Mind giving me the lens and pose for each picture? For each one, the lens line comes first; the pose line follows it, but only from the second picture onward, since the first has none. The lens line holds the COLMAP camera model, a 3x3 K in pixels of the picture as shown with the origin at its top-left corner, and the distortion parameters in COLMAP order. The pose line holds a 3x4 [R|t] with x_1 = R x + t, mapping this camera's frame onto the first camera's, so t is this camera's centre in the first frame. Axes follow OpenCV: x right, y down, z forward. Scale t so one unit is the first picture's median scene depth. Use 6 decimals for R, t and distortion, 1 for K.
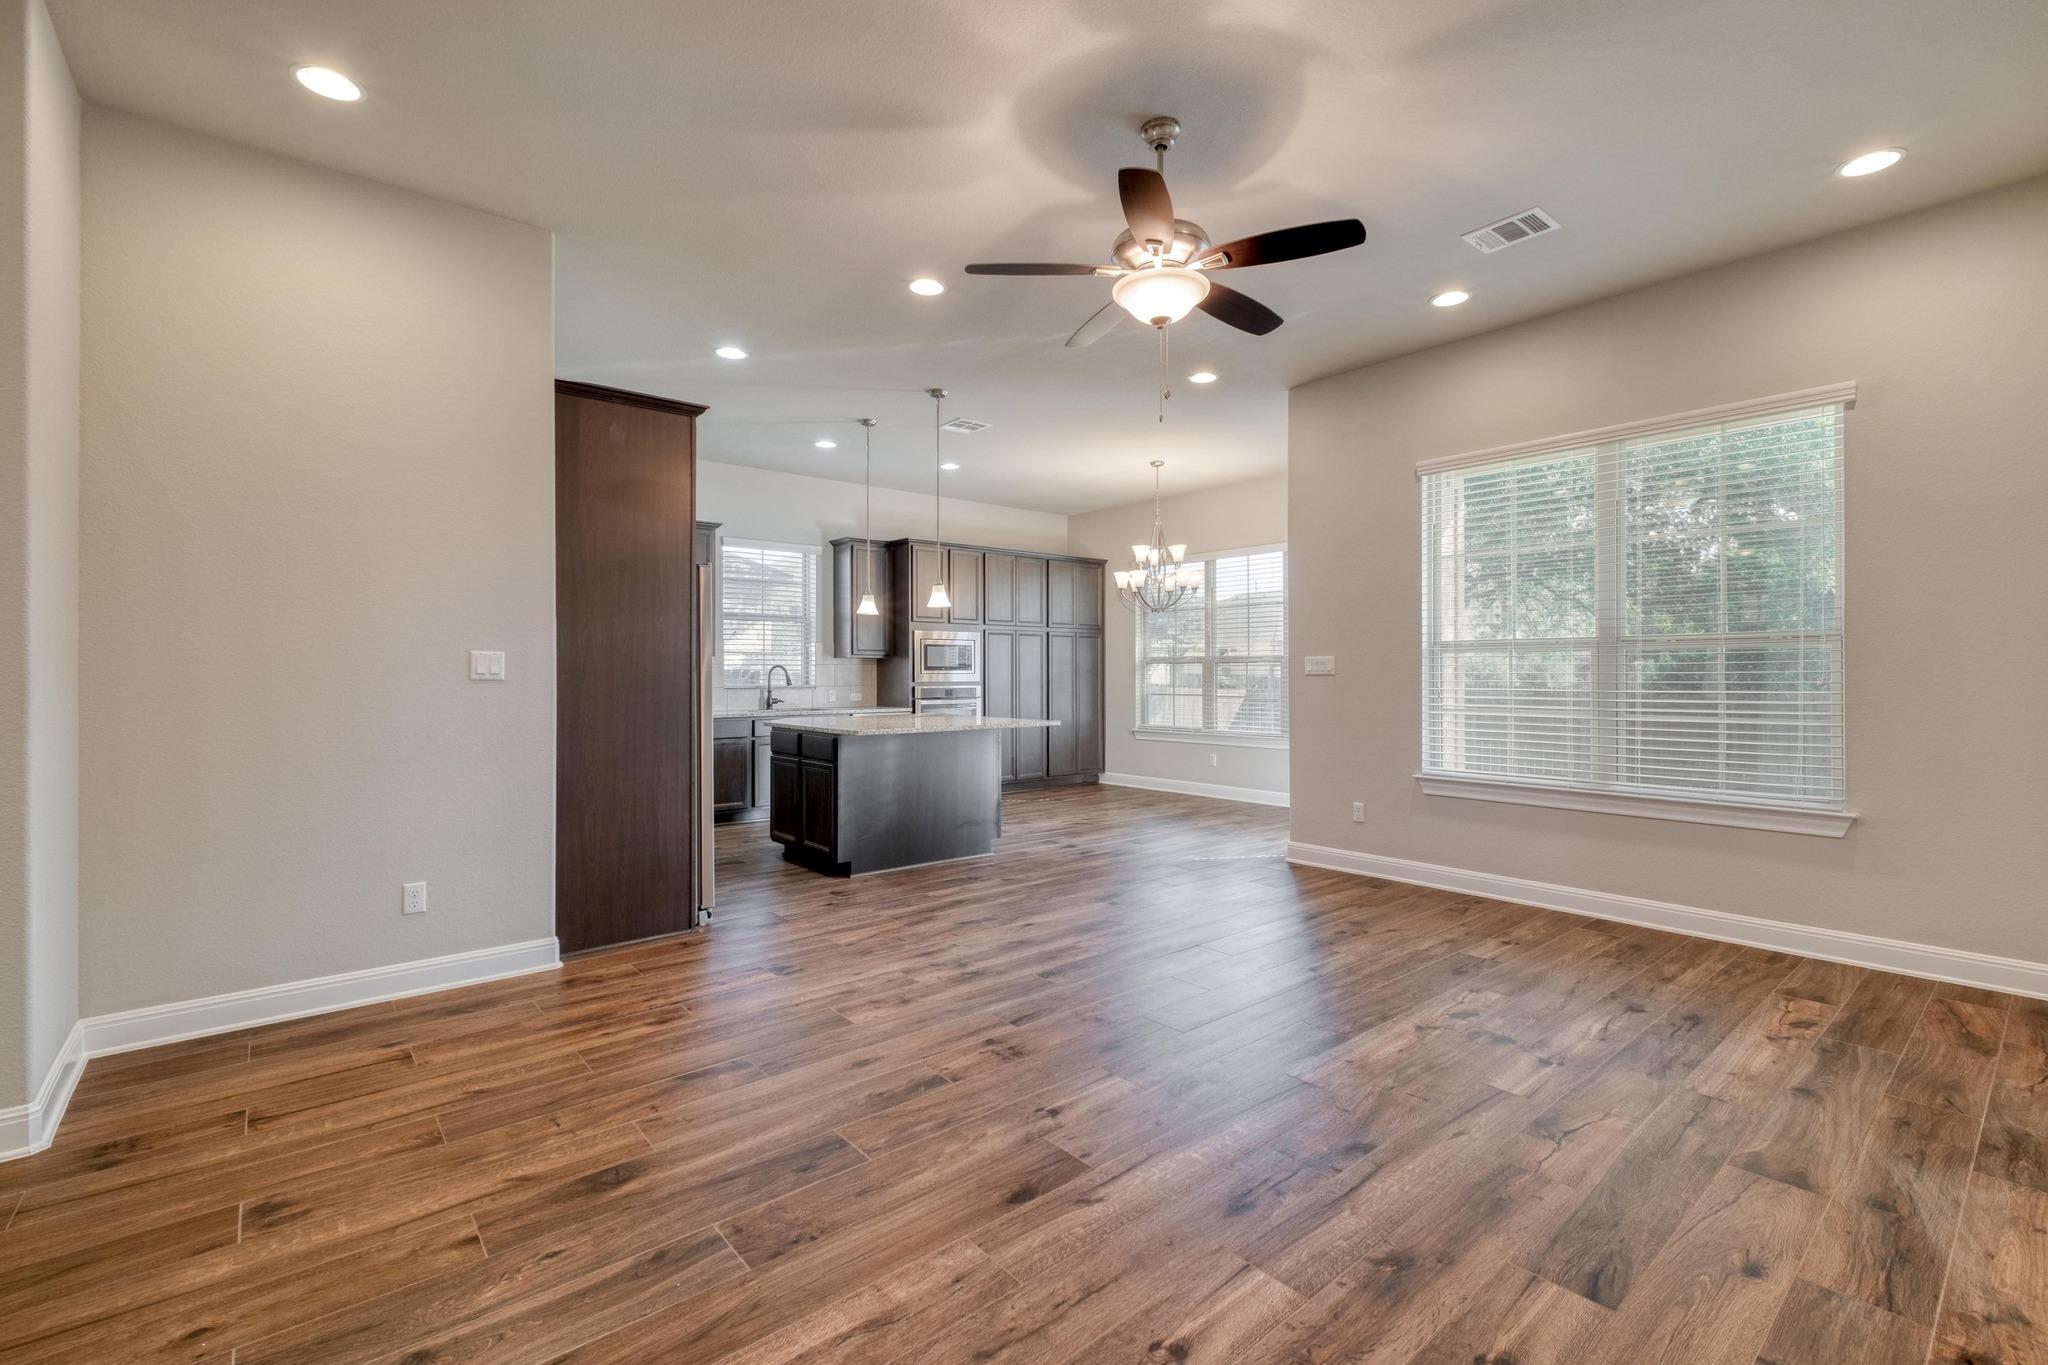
lens RADIAL K [[882.7, 0, 1022.1], [0, 882.7, 674.1], [0, 0, 1]] dist [-0.000484, -0.001766]
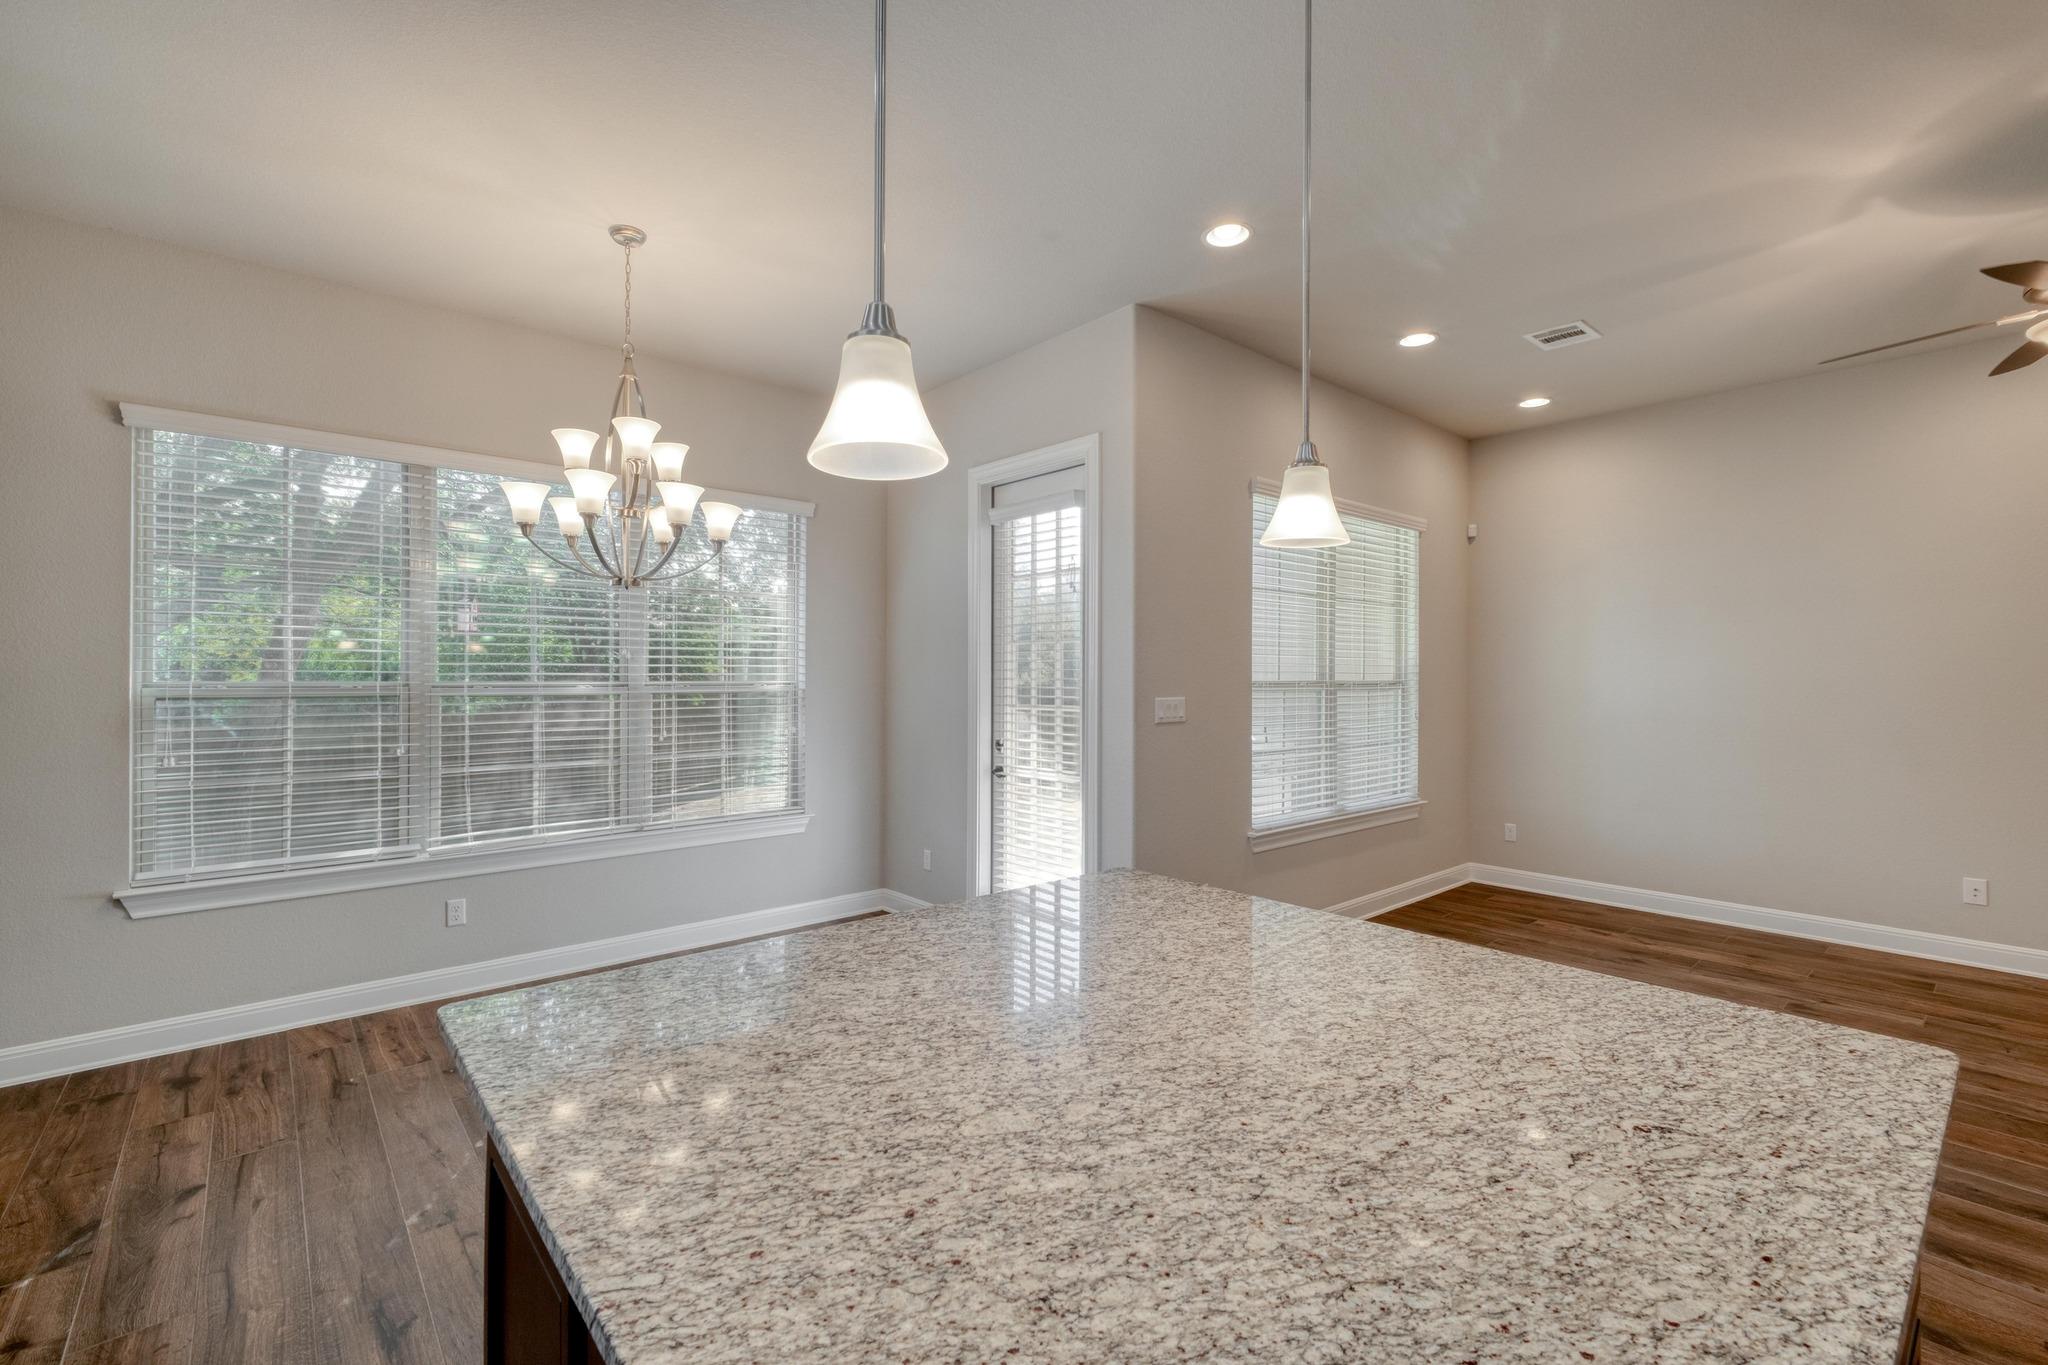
lens RADIAL K [[882.7, 0, 1022.1], [0, 882.7, 674.1], [0, 0, 1]] dist [-0.000484, -0.001766]
pose [[-0.018221, 0.005440, 0.999819, -0.611229], [-0.000145, 0.999985, -0.005443, -0.055784], [-0.999834, -0.000244, -0.018220, 1.809384]]
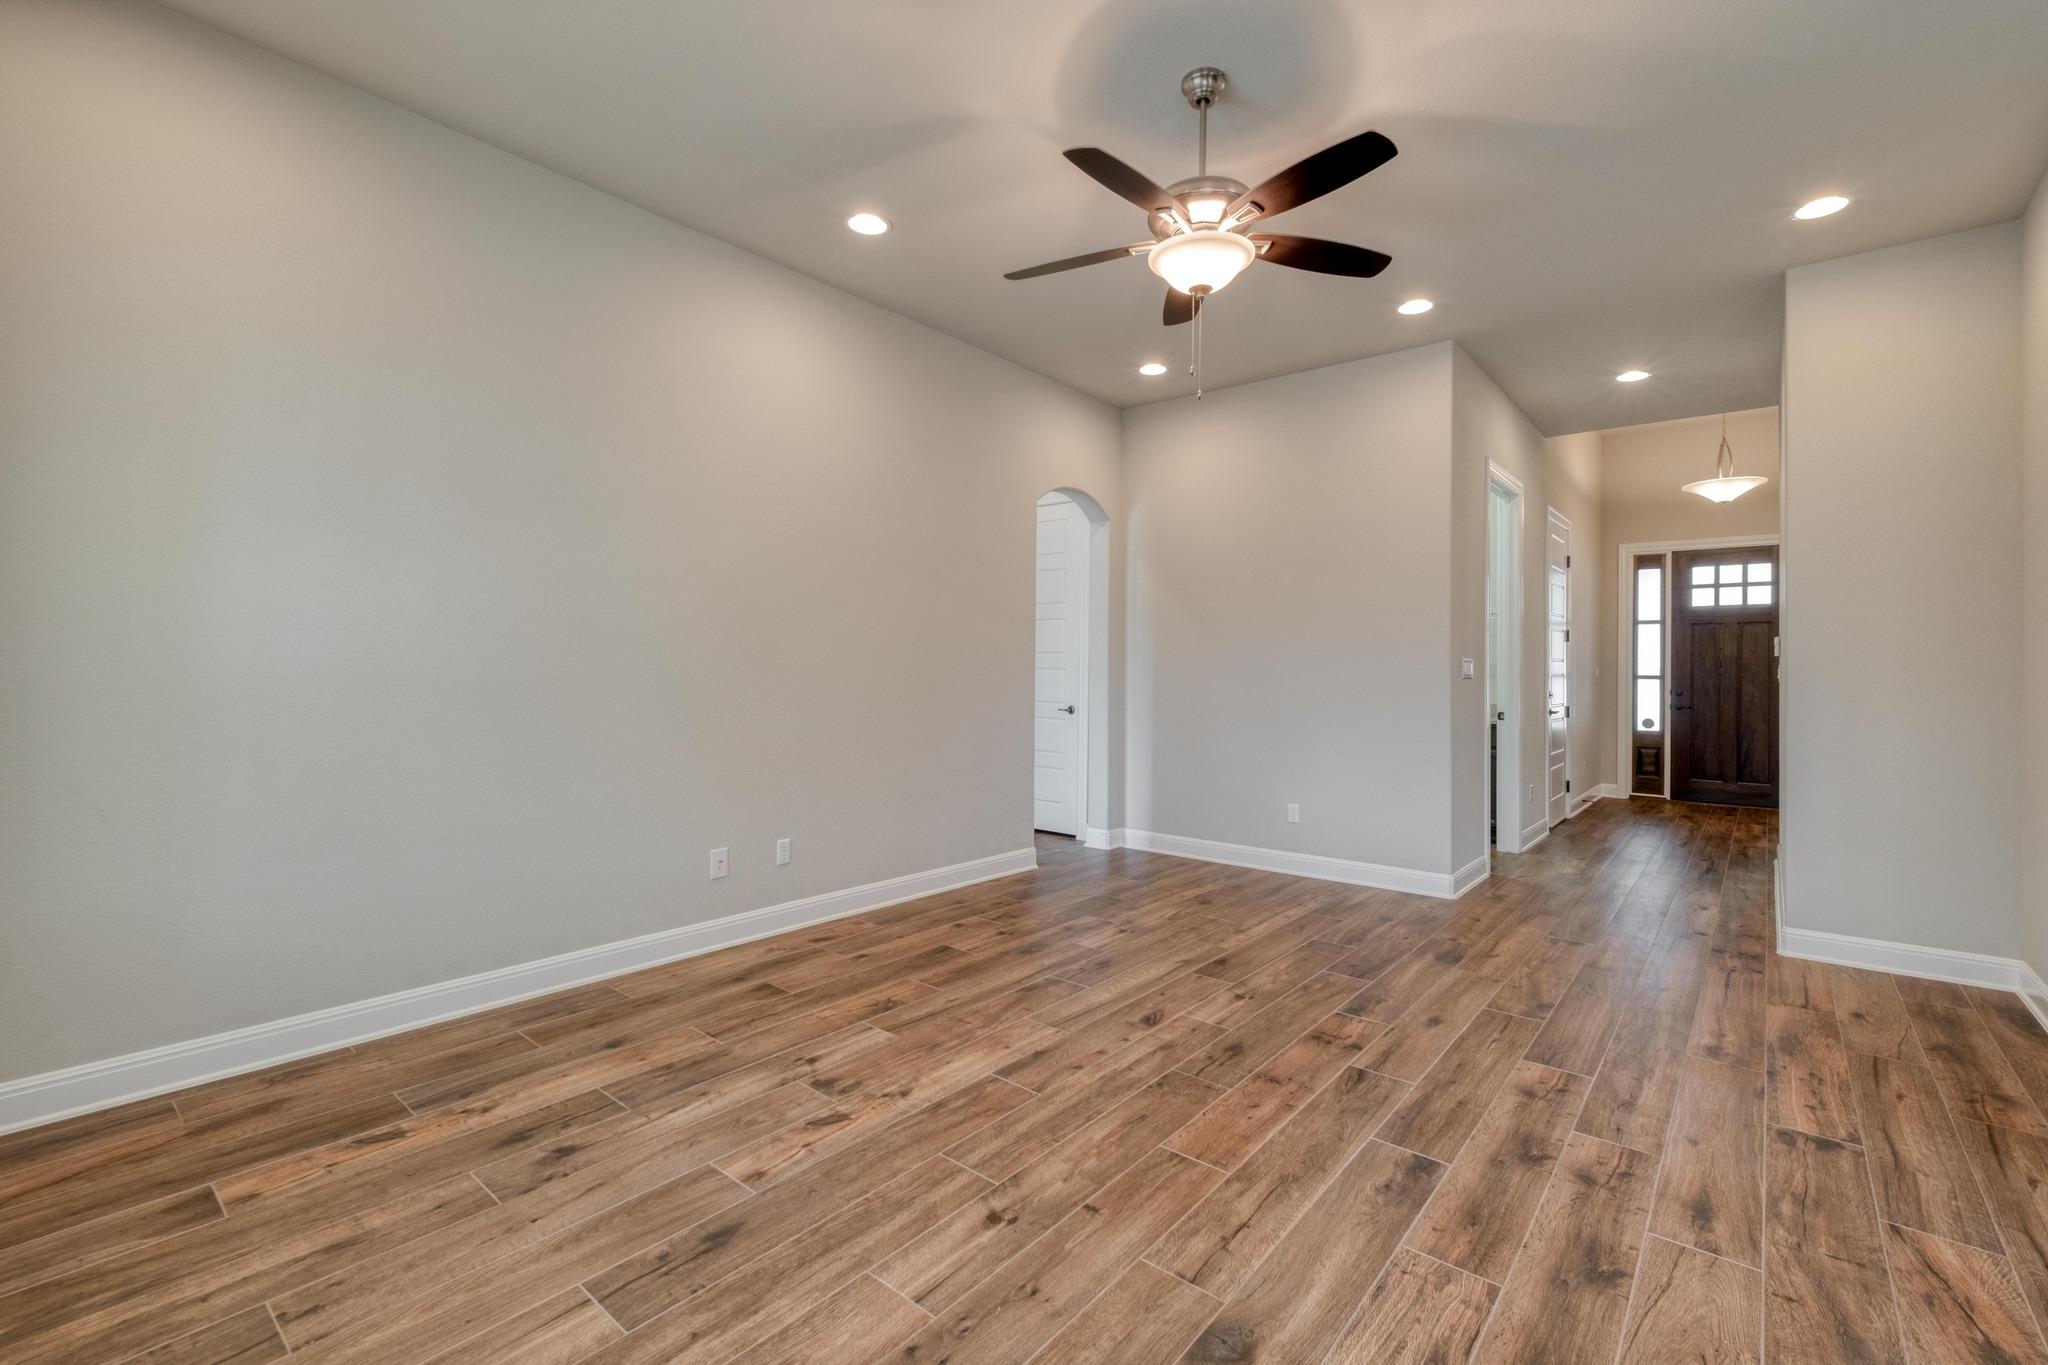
lens RADIAL K [[884.0, 0, 1023.6], [0, 884.0, 660.6], [0, 0, 1]] dist [0.002487, -0.000026]
pose [[-0.983937, -0.009955, -0.178237, 0.425923], [-0.008575, 0.999927, -0.008510, -0.002896], [0.178309, -0.006845, -0.983951, 1.595393]]
